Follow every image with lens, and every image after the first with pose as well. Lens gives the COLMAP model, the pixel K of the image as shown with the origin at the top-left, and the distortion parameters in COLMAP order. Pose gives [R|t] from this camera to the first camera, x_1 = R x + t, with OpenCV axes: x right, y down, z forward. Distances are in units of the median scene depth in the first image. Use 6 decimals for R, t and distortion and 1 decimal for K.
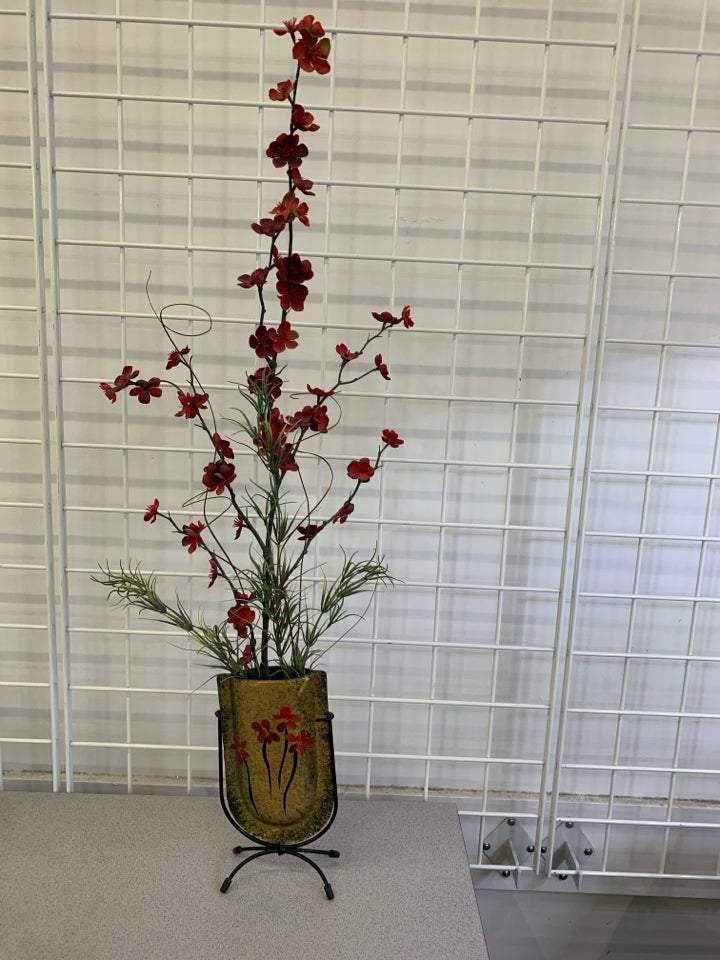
lens RADIAL K [[731.9, 0, 360.0], [0, 731.9, 480.0], [0, 0, 1]] dist [-0.003986, -0.003454]
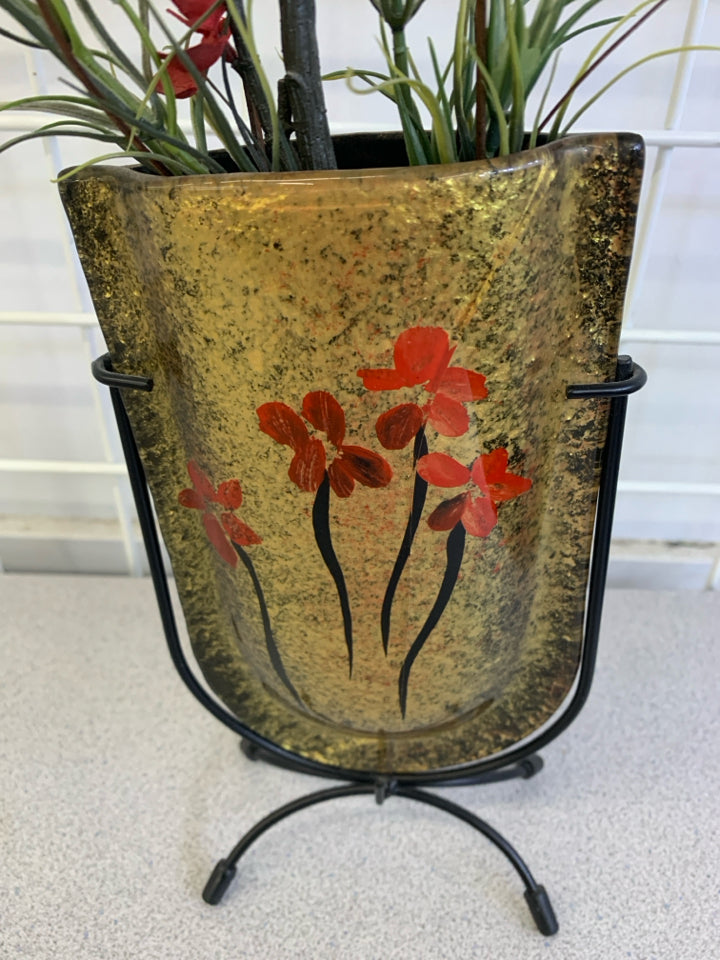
lens RADIAL K [[731.9, 0, 360.0], [0, 731.9, 480.0], [0, 0, 1]] dist [-0.003986, -0.003454]
pose [[0.999432, -0.006440, -0.033068, -0.110270], [0.019539, 0.910410, 0.413245, 0.261486], [0.027444, -0.413657, 0.910019, 0.791281]]
